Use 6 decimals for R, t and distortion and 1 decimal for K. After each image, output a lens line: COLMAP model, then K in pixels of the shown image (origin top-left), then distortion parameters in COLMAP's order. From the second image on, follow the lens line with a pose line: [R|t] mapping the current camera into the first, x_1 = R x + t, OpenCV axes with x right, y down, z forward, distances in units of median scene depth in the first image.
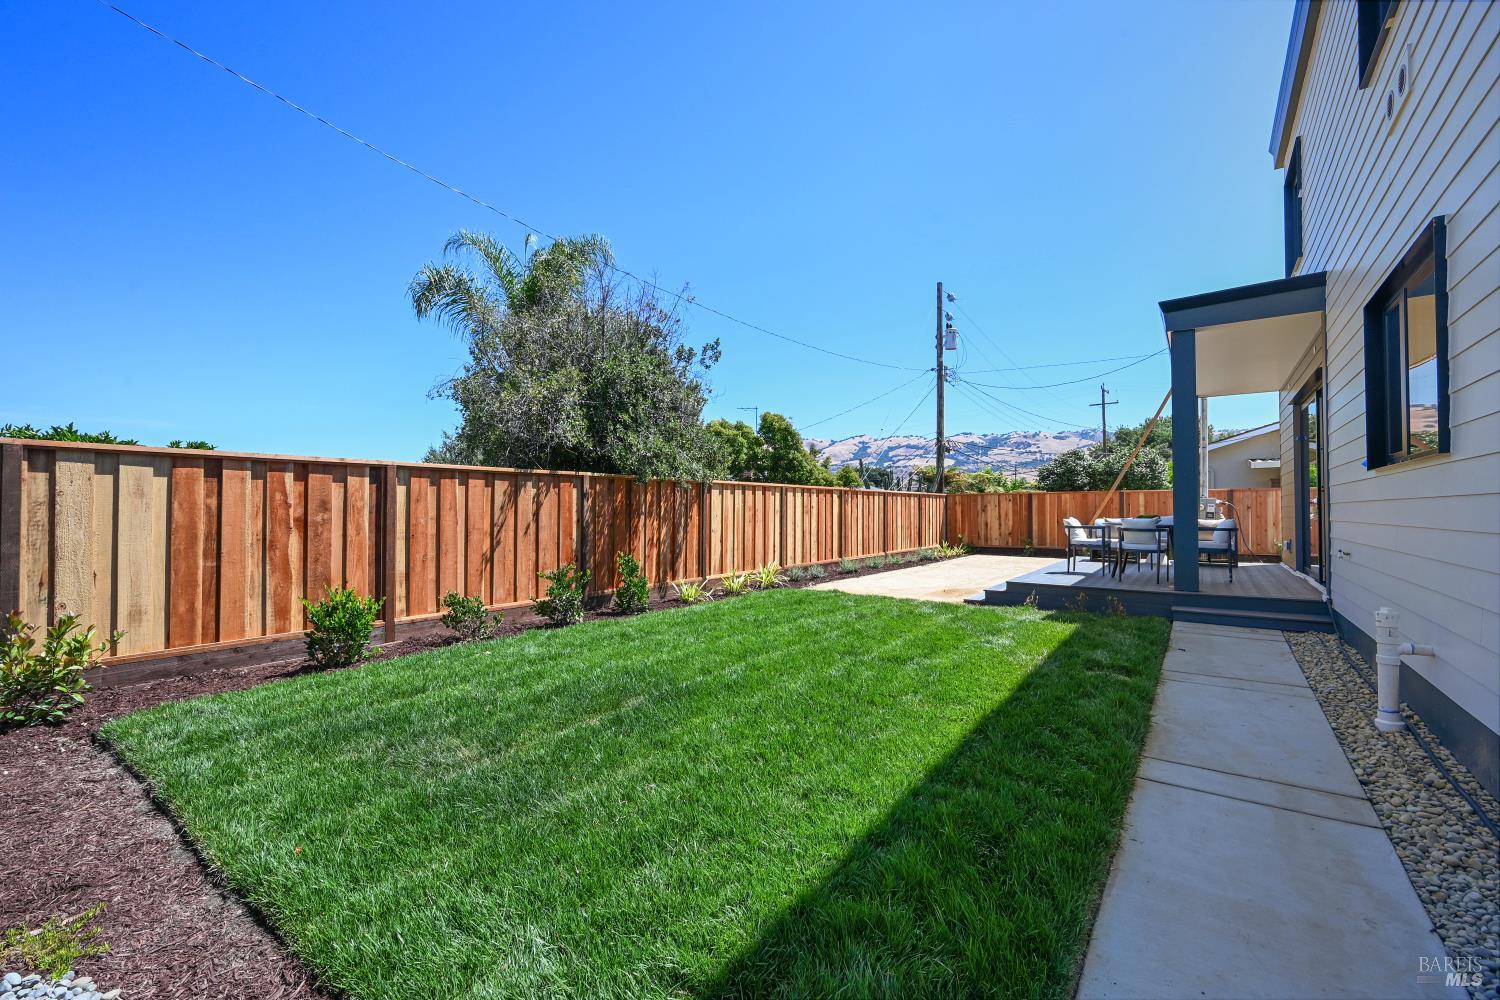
lens RADIAL K [[632.1, 0, 750.0], [0, 632.1, 500.0], [0, 0, 1]] dist [-0.001733, -0.000241]
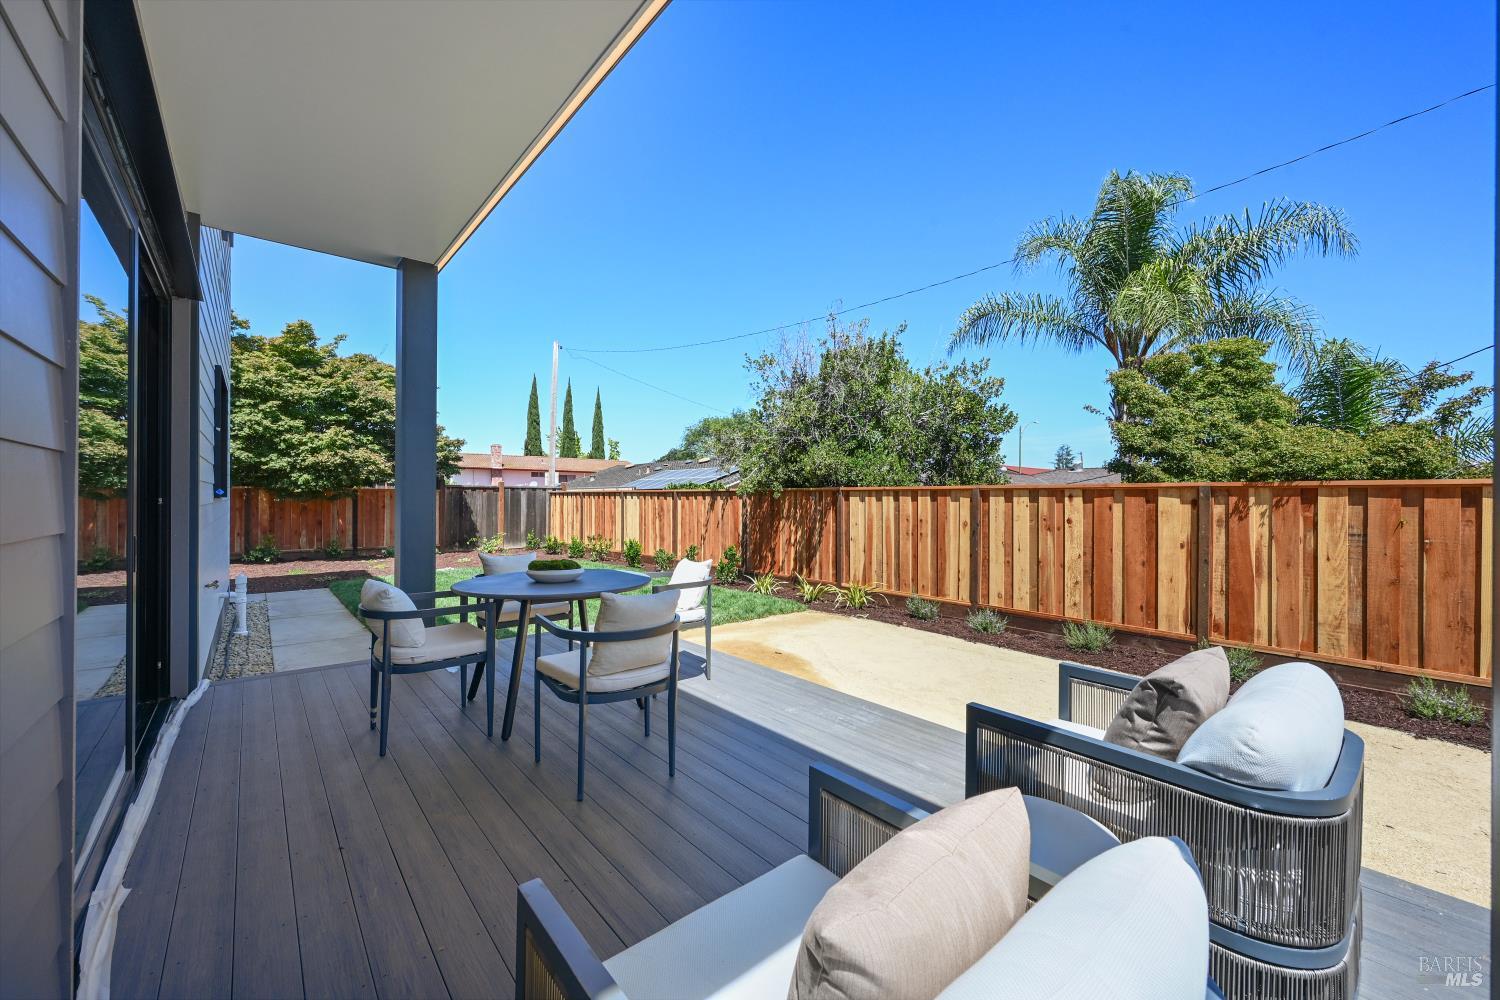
lens RADIAL K [[584.4, 0, 750.0], [0, 584.4, 500.0], [0, 0, 1]] dist [0.000444, 0.000218]
pose [[-0.237096, 0.003535, -0.971480, 1.396103], [0.007936, 0.999967, 0.001702, -0.023047], [0.971454, -0.007306, -0.237116, 1.715579]]
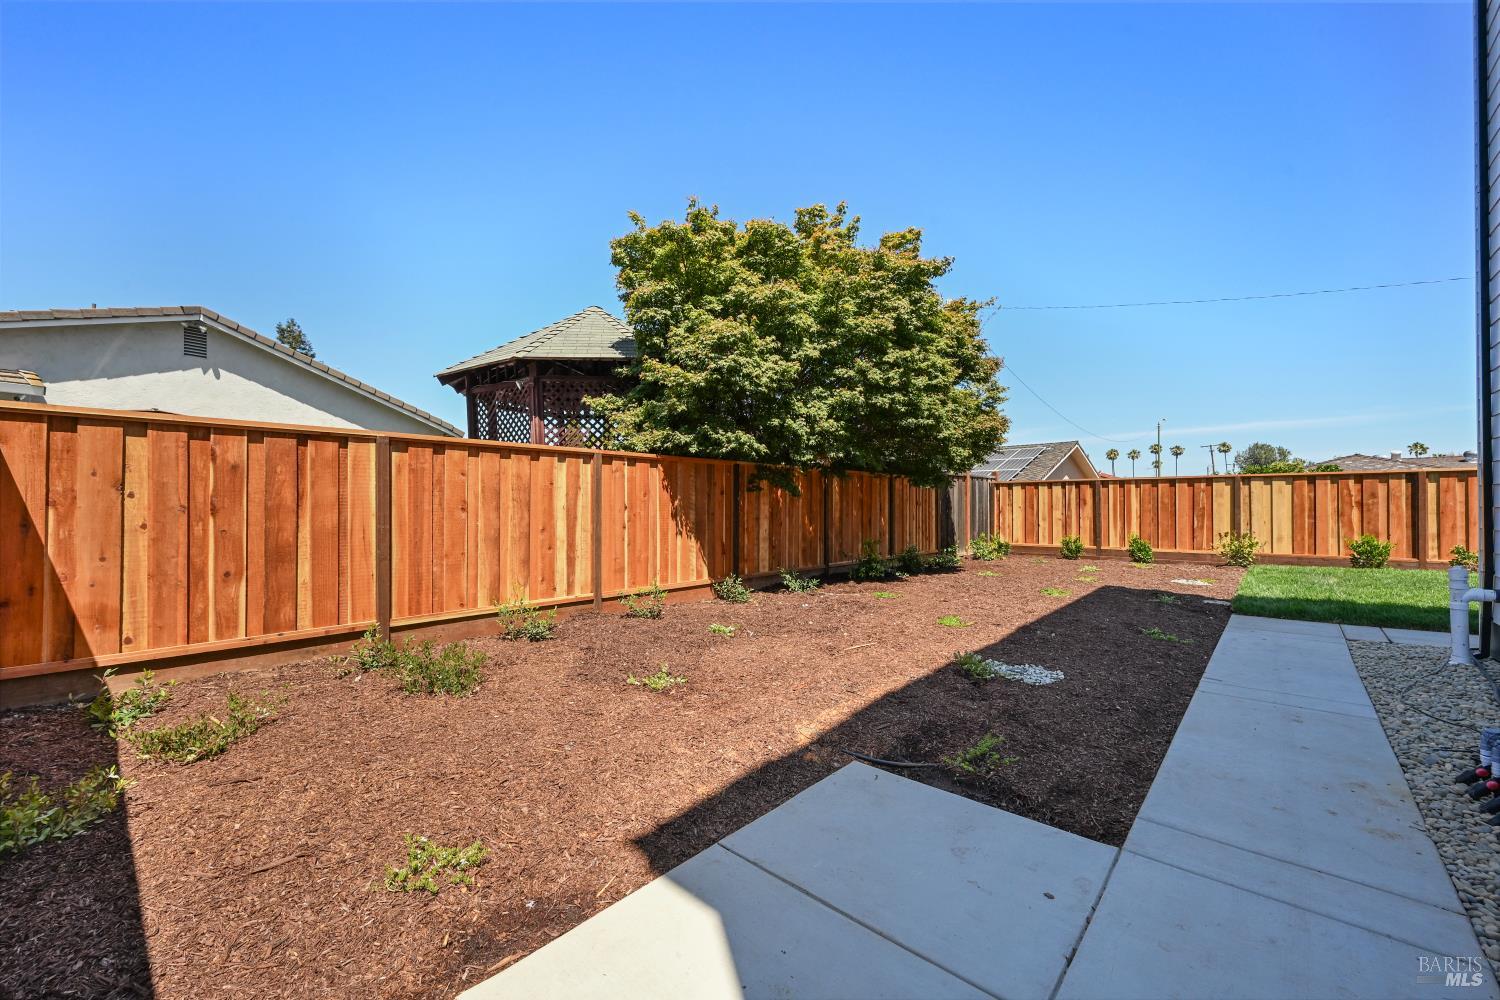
lens RADIAL K [[584.4, 0, 750.0], [0, 584.4, 500.0], [0, 0, 1]] dist [0.000444, 0.000218]
pose [[-0.110237, -0.006296, -0.993885, 1.208483], [0.017299, 0.999816, -0.008252, 0.004491], [0.993755, -0.018103, -0.110108, -0.654349]]
